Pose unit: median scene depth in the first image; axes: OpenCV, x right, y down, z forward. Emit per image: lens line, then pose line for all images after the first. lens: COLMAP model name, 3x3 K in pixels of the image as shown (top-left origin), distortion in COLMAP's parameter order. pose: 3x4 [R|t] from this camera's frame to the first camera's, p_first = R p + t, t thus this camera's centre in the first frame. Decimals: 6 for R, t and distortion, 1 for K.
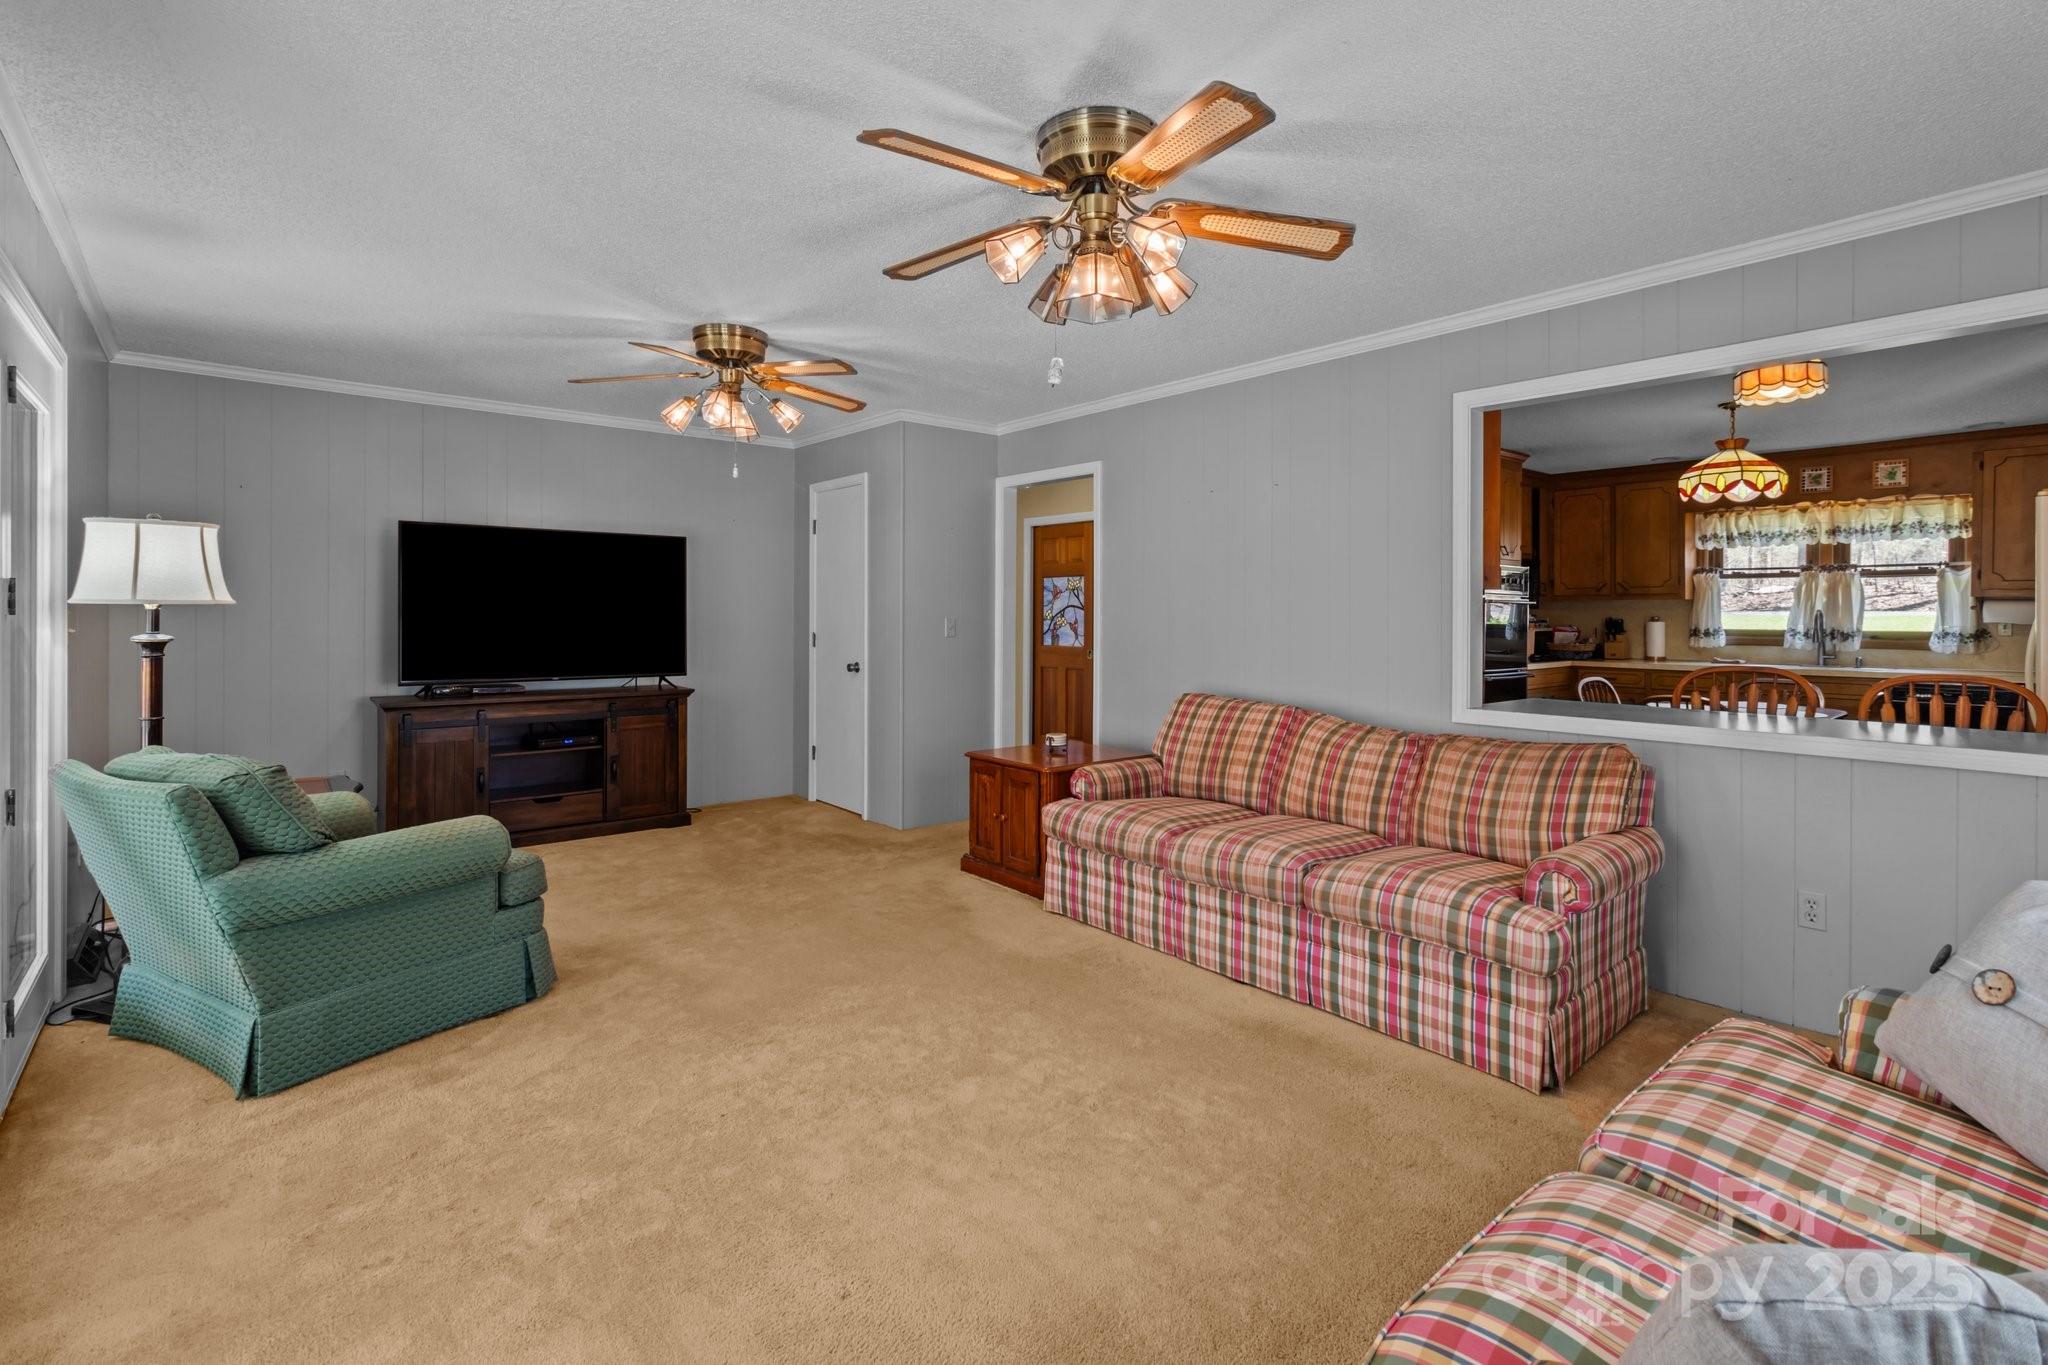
lens RADIAL K [[958.7, 0, 1060.5], [0, 958.7, 619.0], [0, 0, 1]] dist [0.001664, 0.000520]
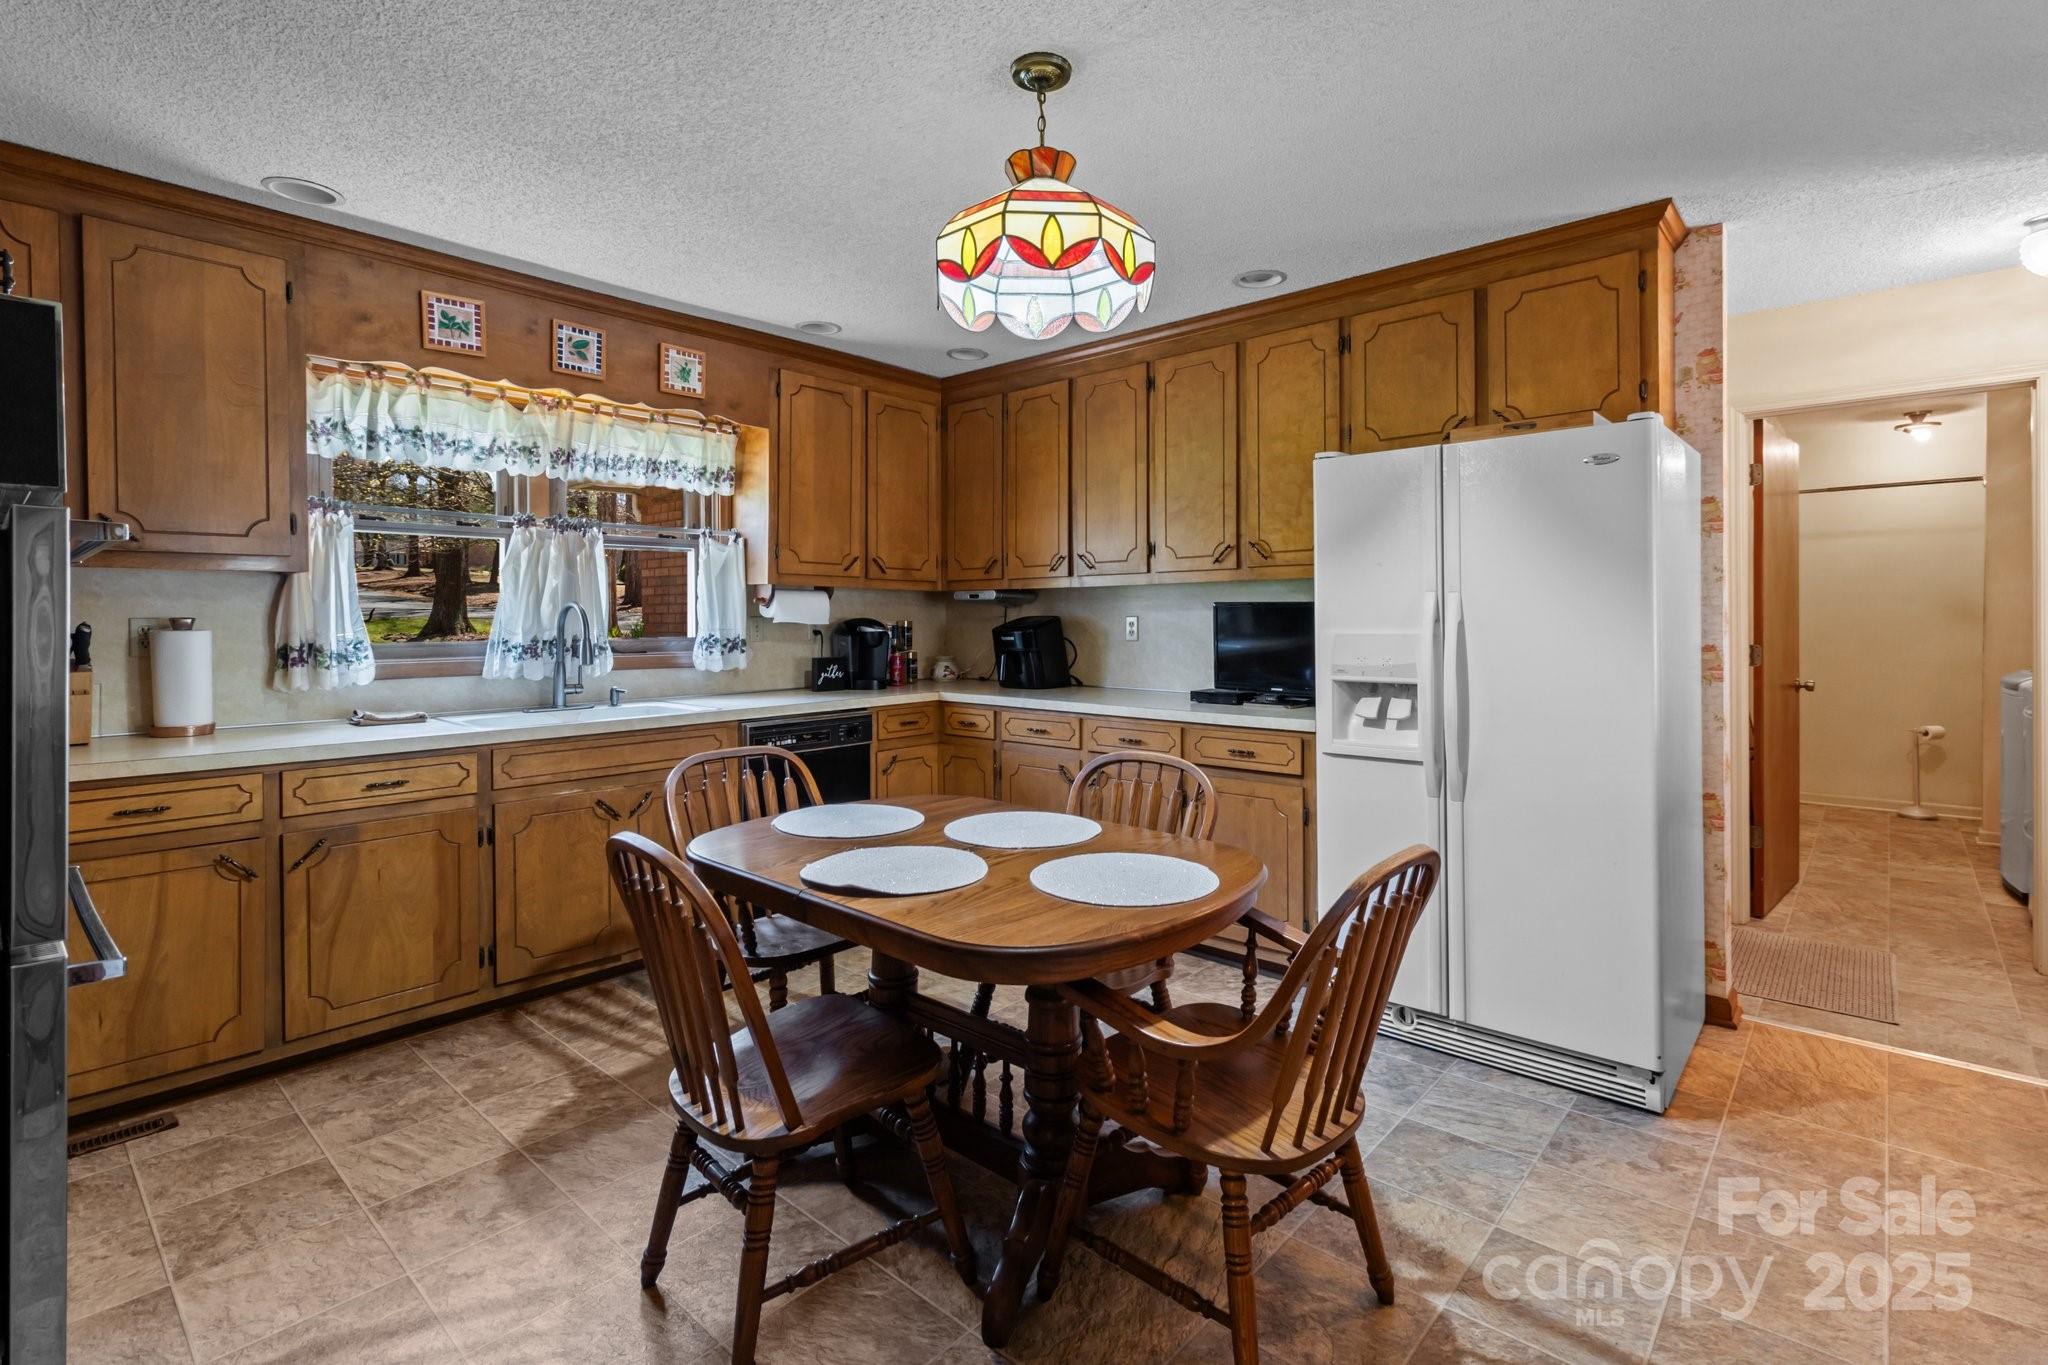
lens RADIAL K [[958.7, 0, 1029.5], [0, 958.7, 622.8], [0, 0, 1]] dist [0.001664, 0.000520]
pose [[-0.123840, -0.007472, 0.992274, 0.239660], [0.009371, 0.999918, 0.008699, -0.000388], [-0.992258, 0.010376, -0.123760, 0.811381]]
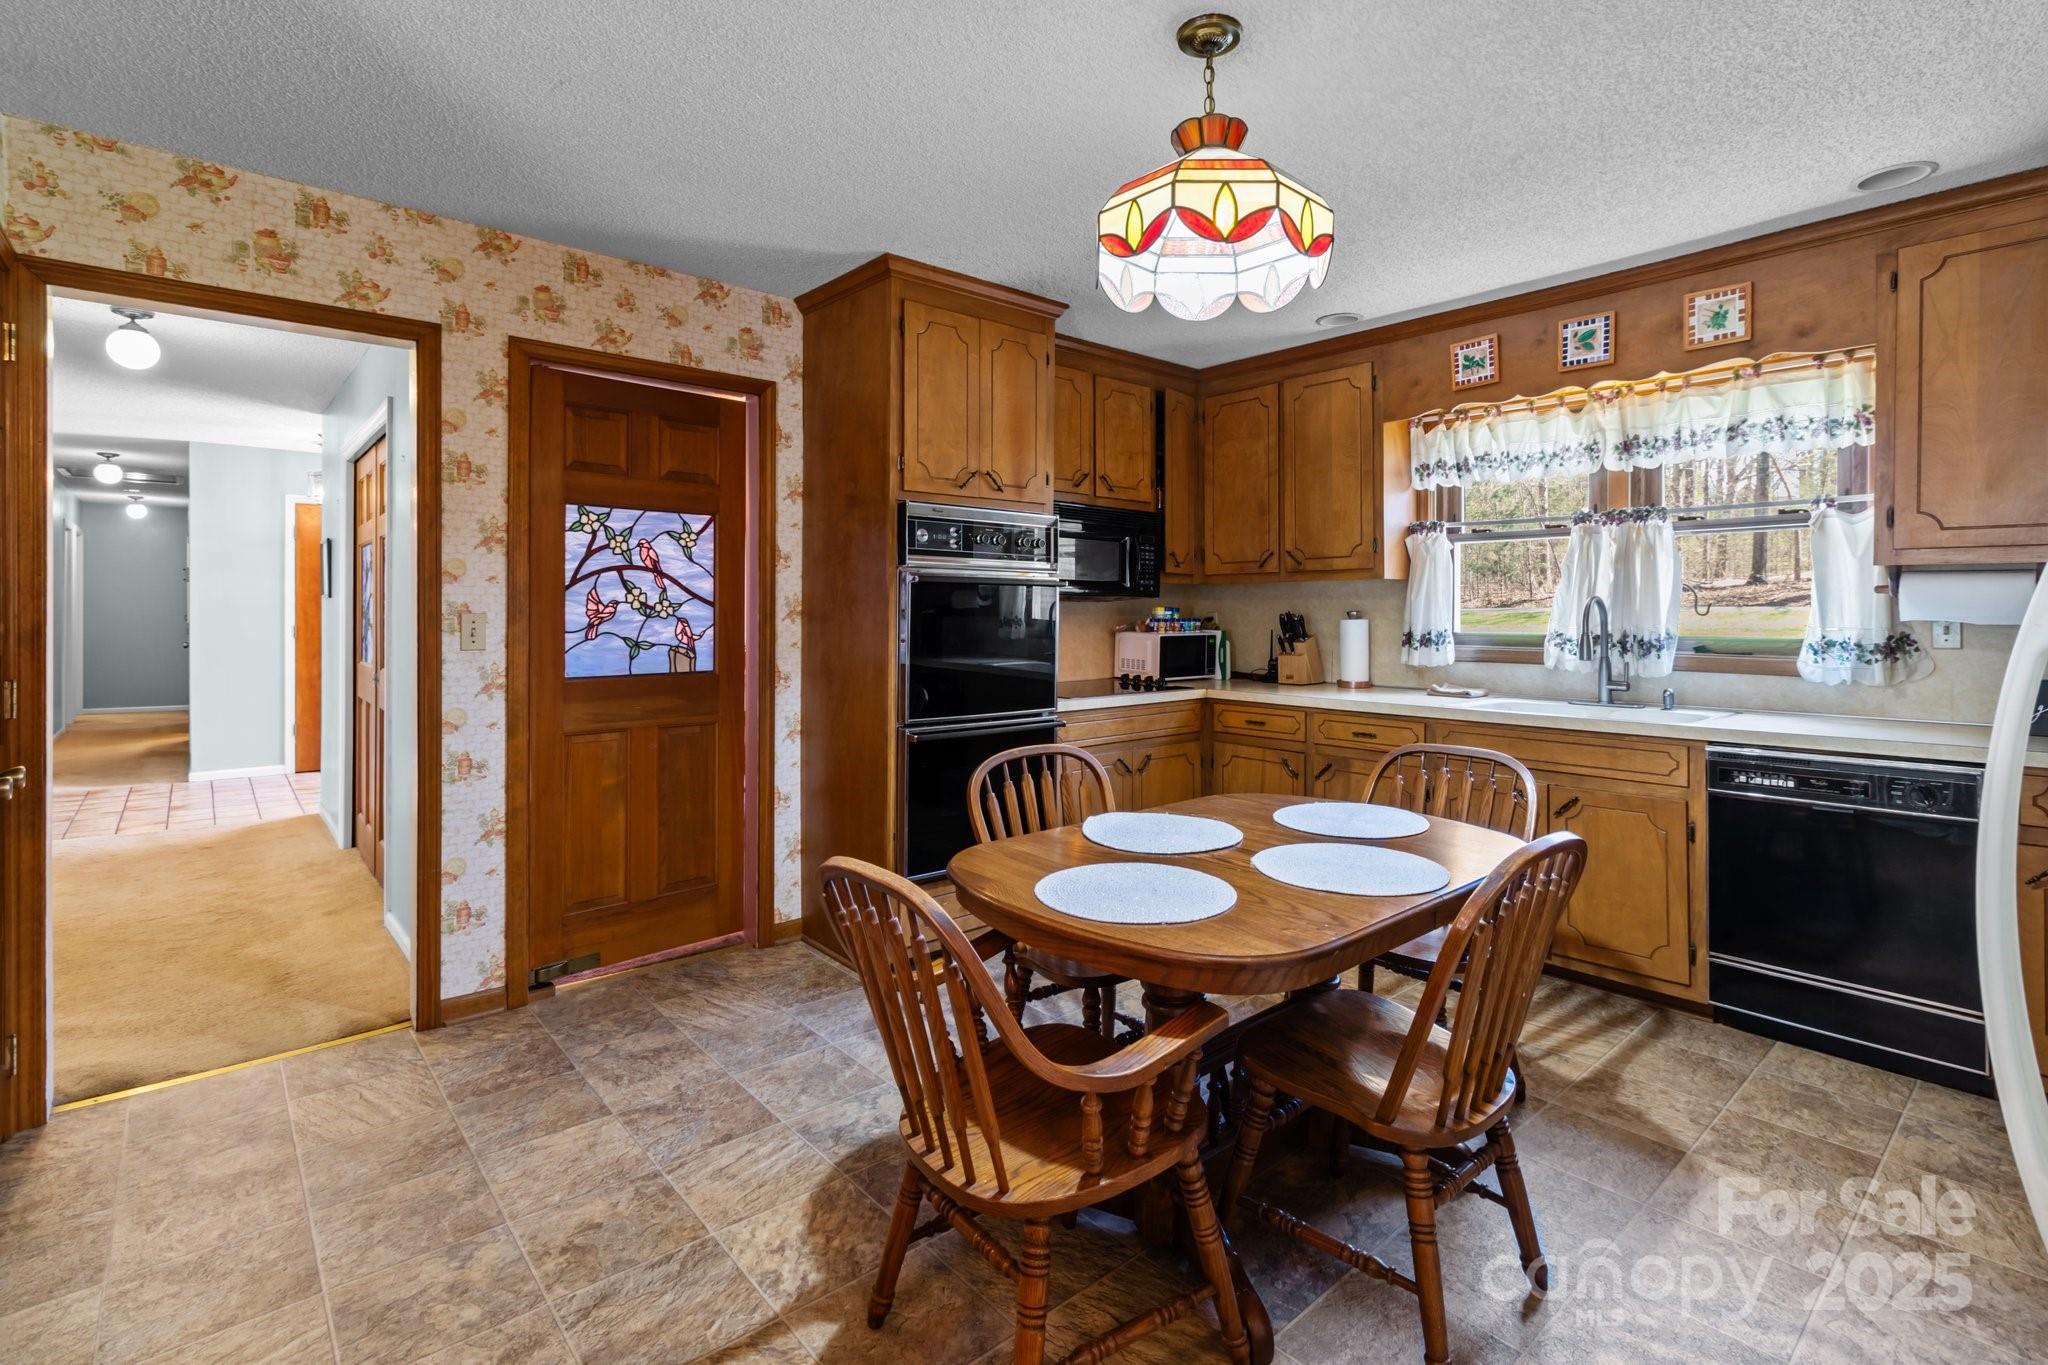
lens RADIAL K [[958.7, 0, 1059.8], [0, 958.7, 611.7], [0, 0, 1]] dist [0.001664, 0.000520]
pose [[0.999840, -0.002549, 0.017723, 0.489280], [0.002614, 0.999990, -0.003654, -0.000048], [-0.017714, 0.003700, 0.999836, 0.486204]]
